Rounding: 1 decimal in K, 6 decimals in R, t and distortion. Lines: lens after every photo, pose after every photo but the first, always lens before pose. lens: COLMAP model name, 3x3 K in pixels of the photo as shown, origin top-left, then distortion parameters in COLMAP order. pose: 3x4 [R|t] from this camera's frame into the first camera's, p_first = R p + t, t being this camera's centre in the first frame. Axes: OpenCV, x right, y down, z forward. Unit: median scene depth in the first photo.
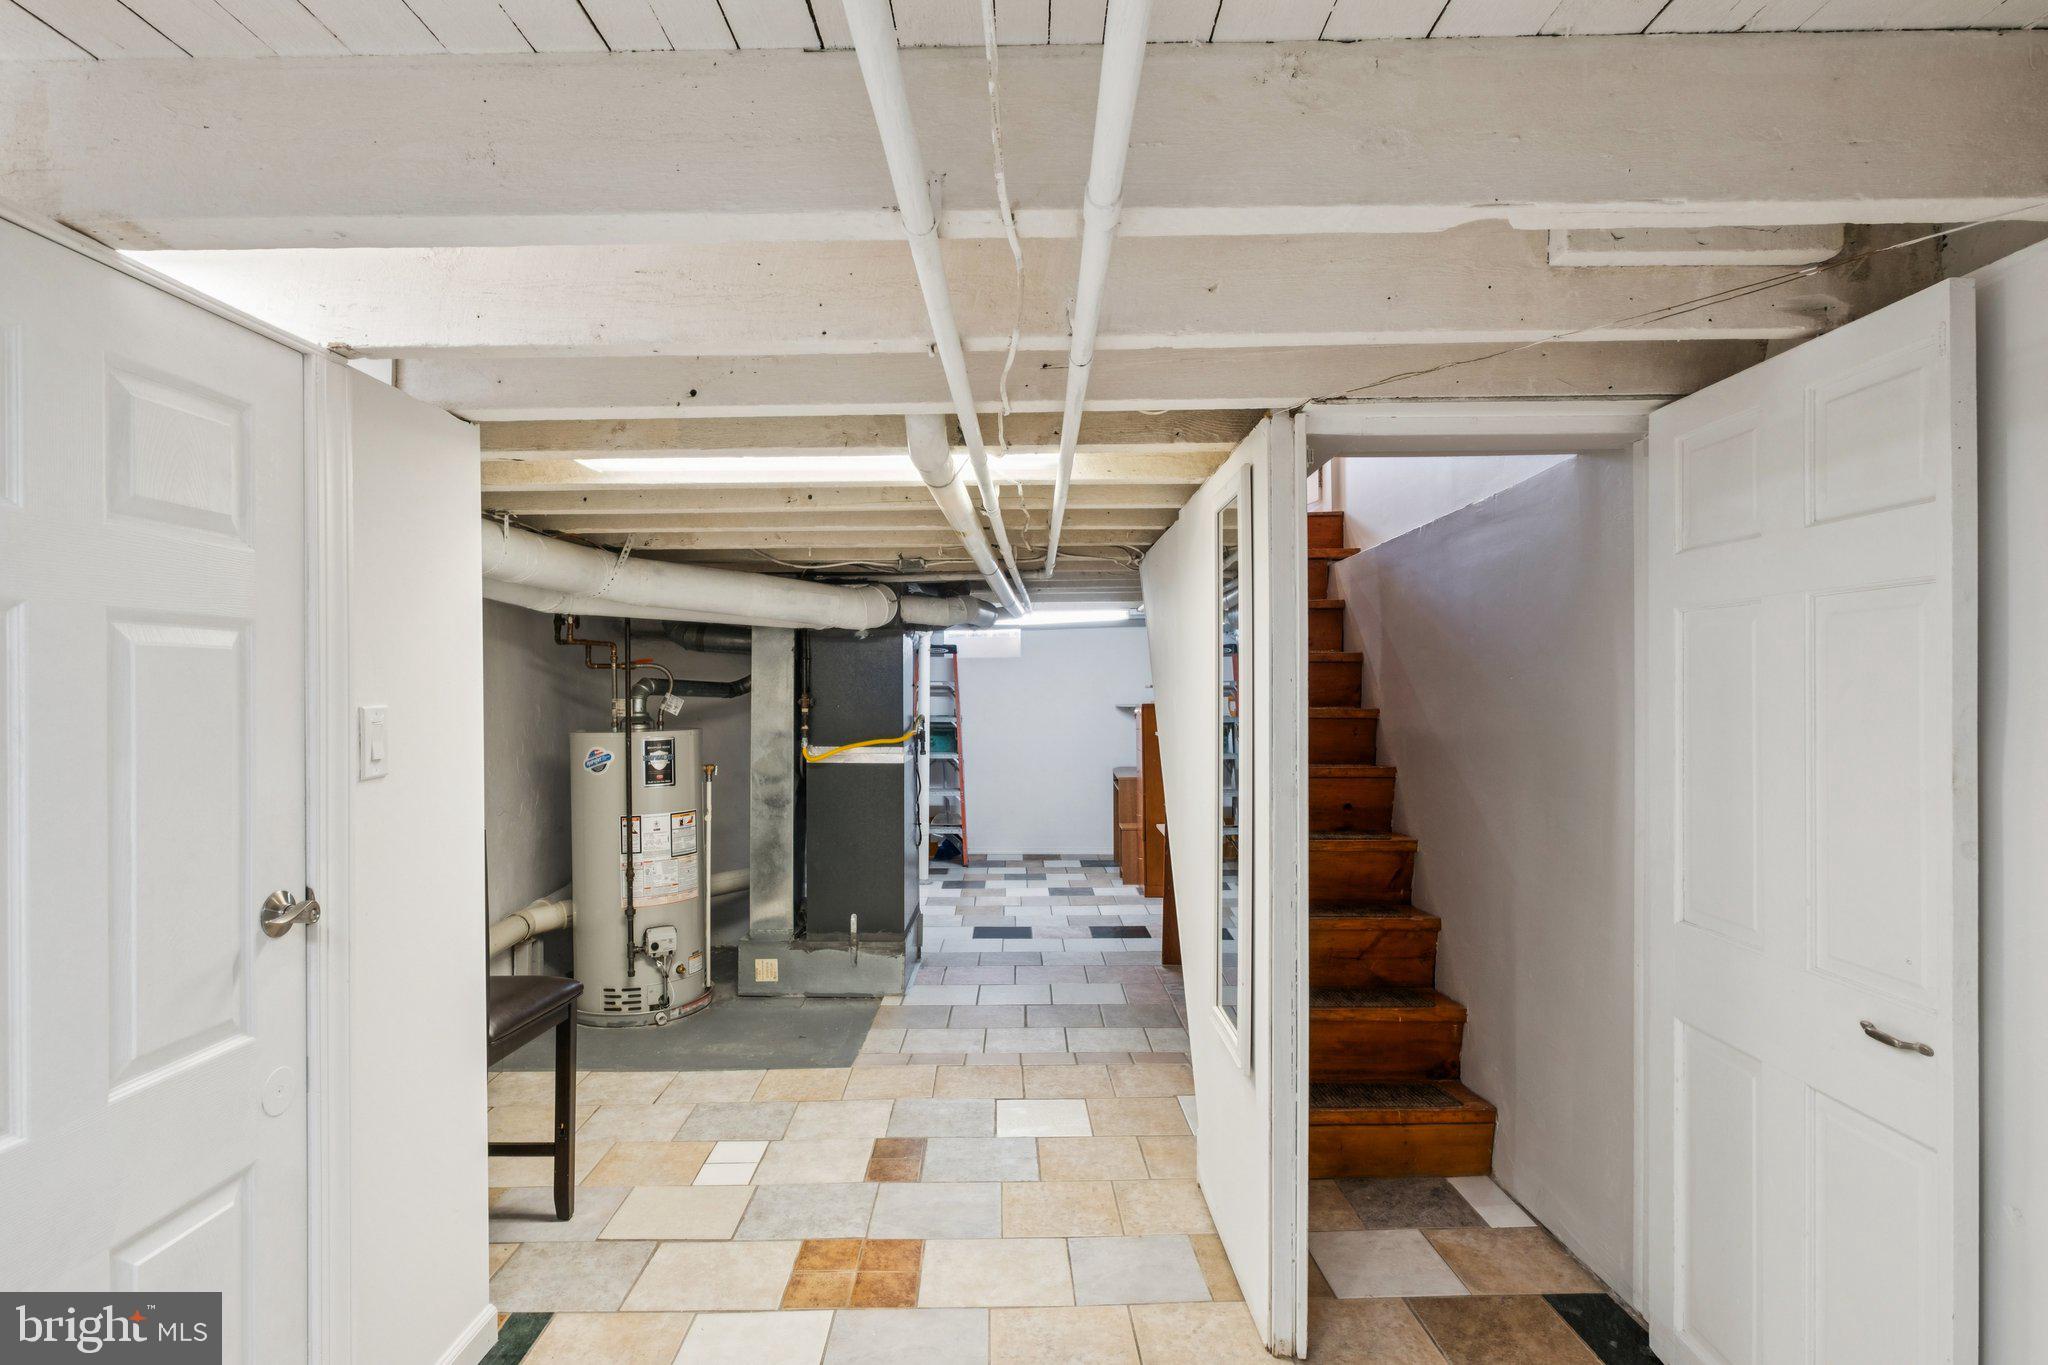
lens RADIAL K [[1085.7, 0, 1022.9], [0, 1085.7, 693.7], [0, 0, 1]] dist [0.004774, 0.000431]
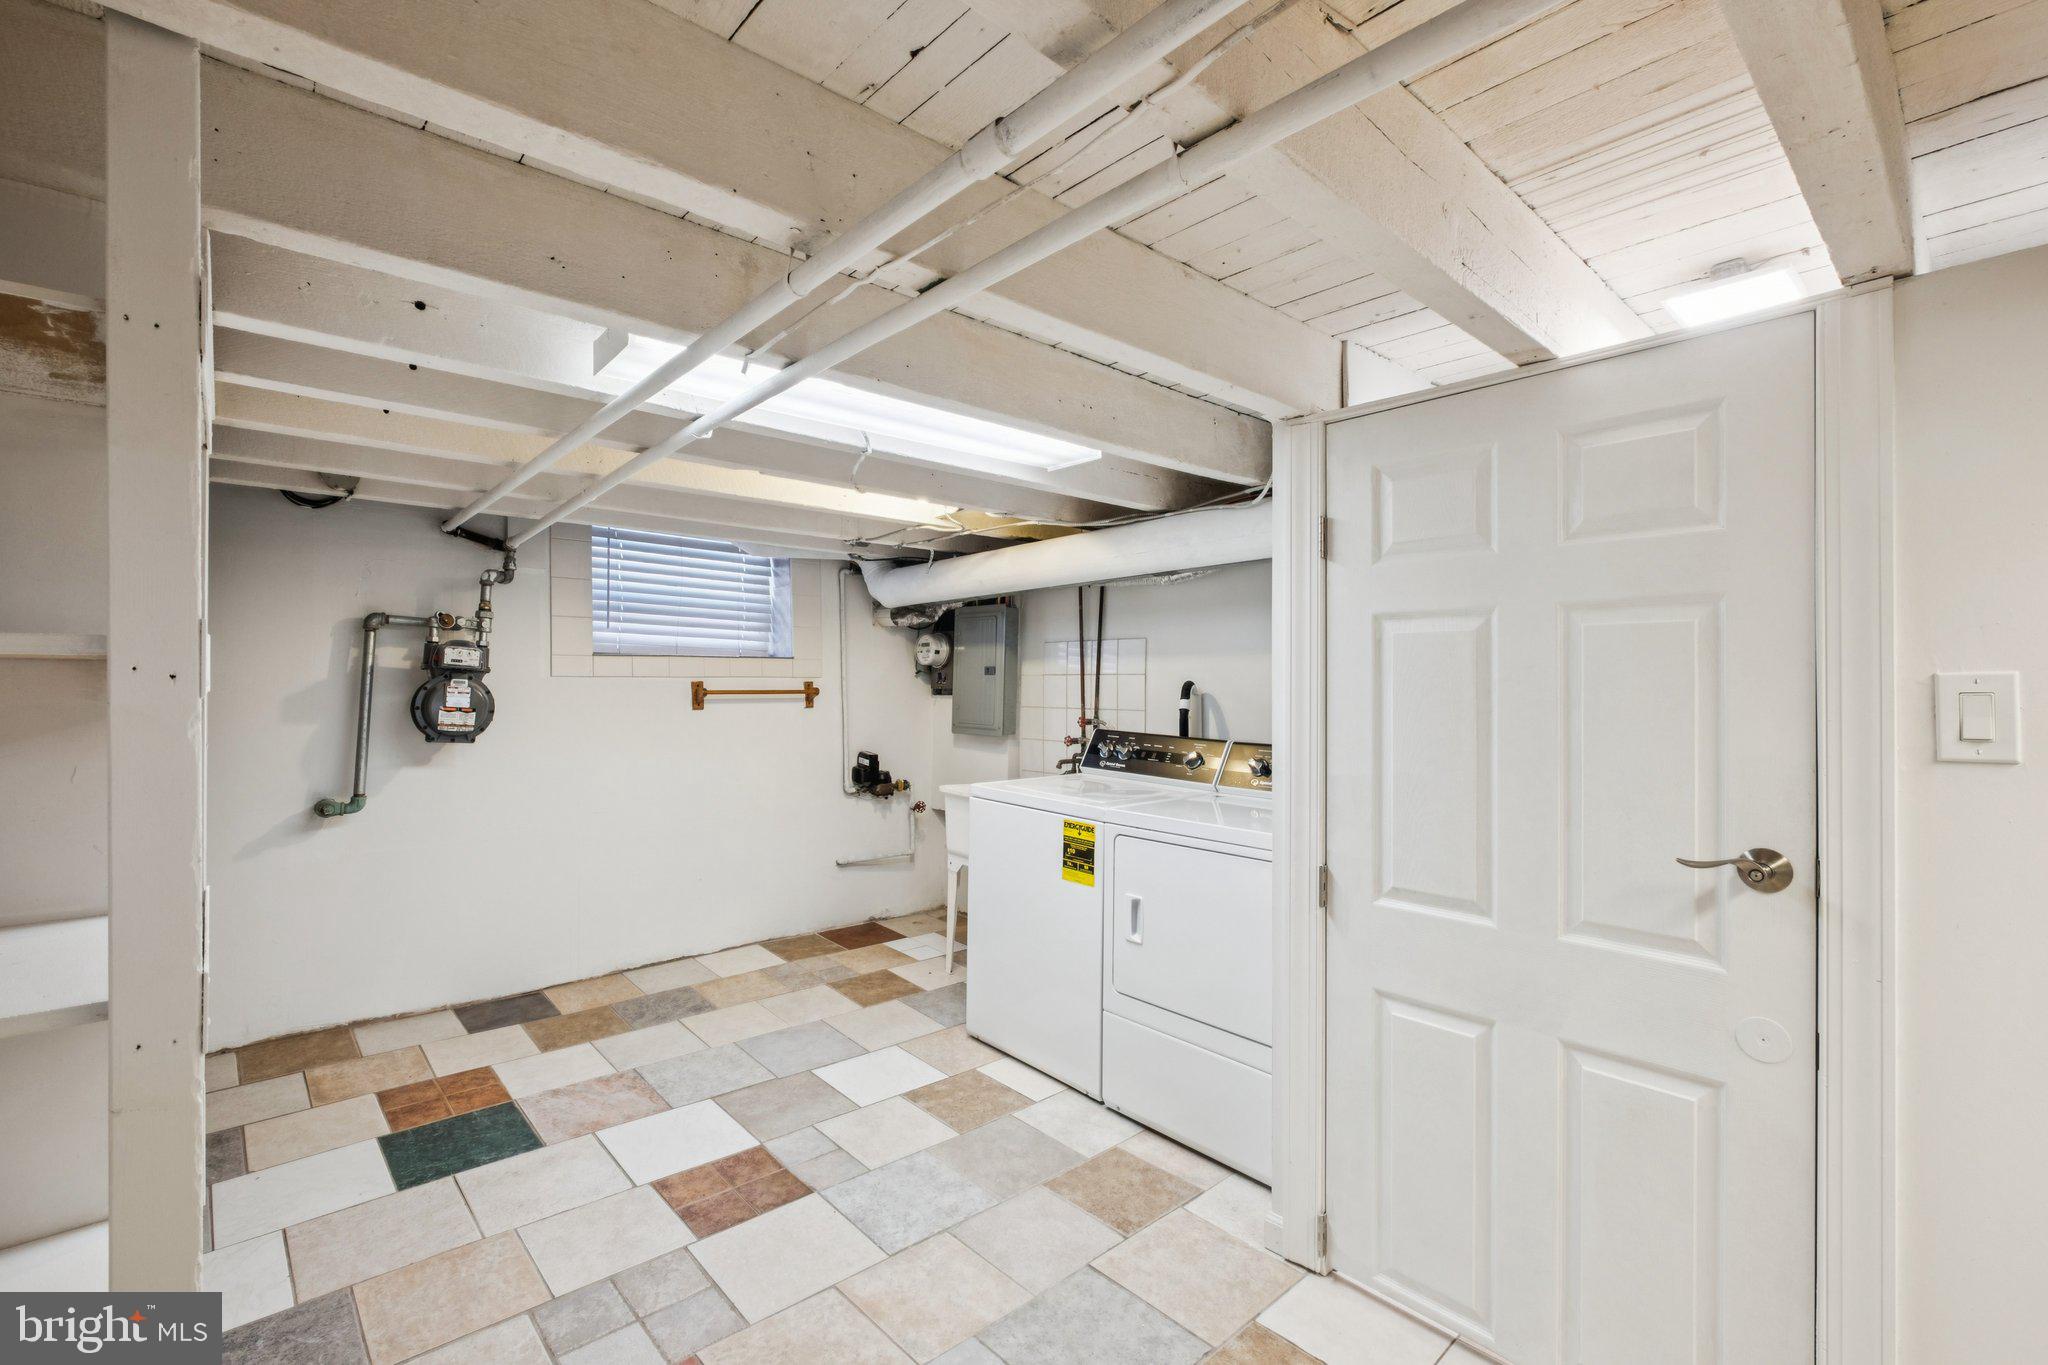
lens RADIAL K [[898.2, 0, 1012.4], [0, 898.2, 684.5], [0, 0, 1]] dist [-0.004722, -0.000551]
pose [[-0.752066, 0.007417, -0.659046, 0.309516], [0.002404, 0.999961, 0.008510, 0.011003], [0.659084, 0.004816, -0.752054, 0.859232]]
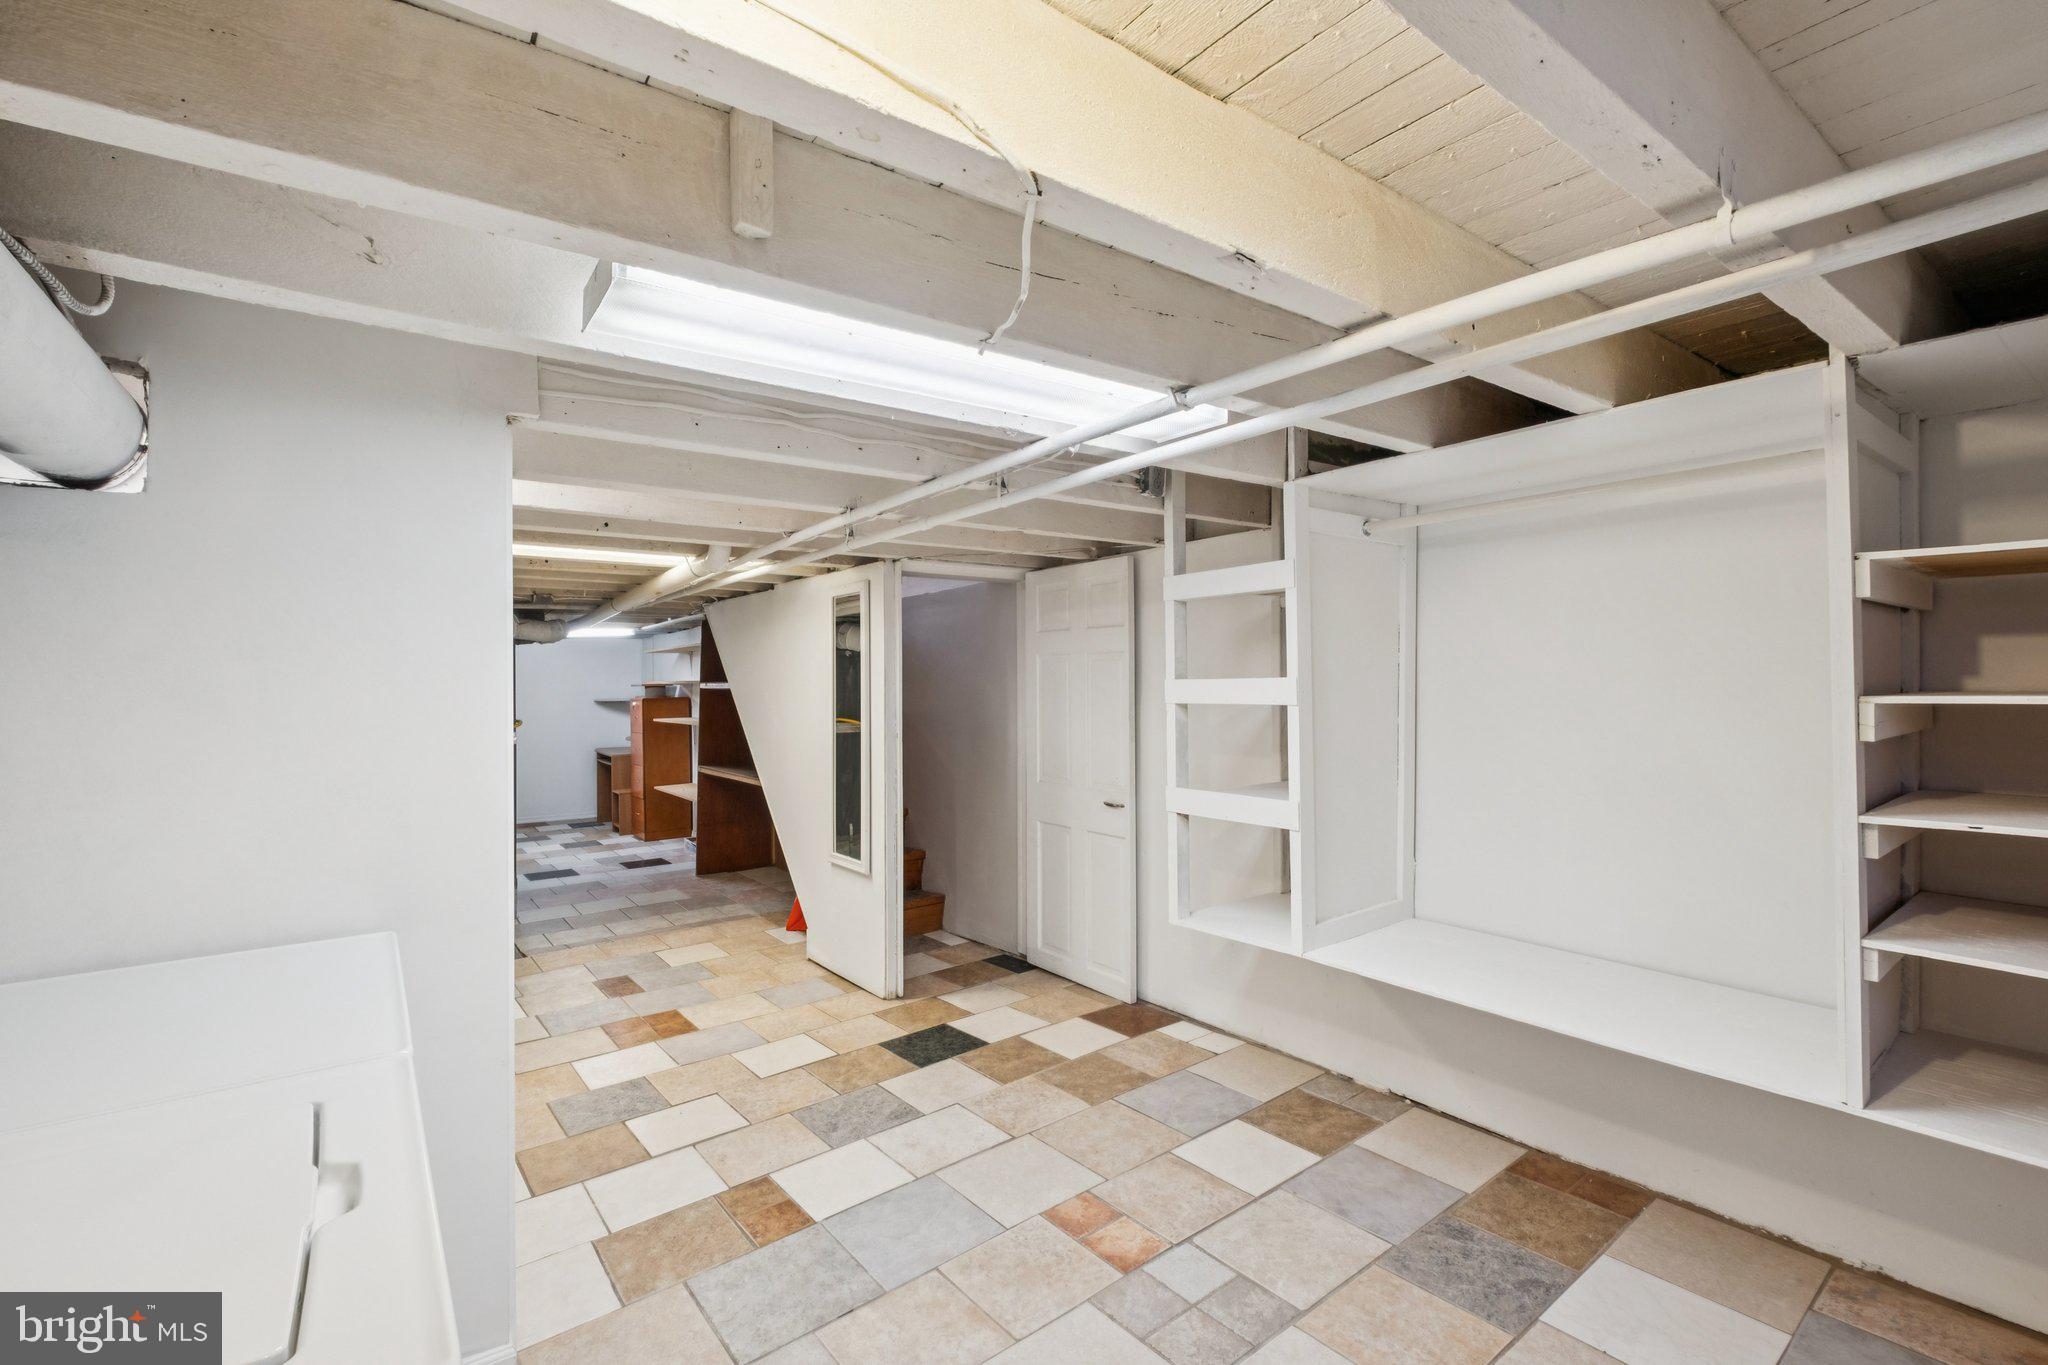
lens RADIAL K [[910.8, 0, 1009.0], [0, 910.8, 685.9], [0, 0, 1]] dist [-0.000528, -0.000439]
pose [[0.804624, -0.006637, 0.593748, -0.629590], [0.008004, 0.999968, 0.000331, -0.007898], [-0.593731, 0.004486, 0.804651, -0.578654]]
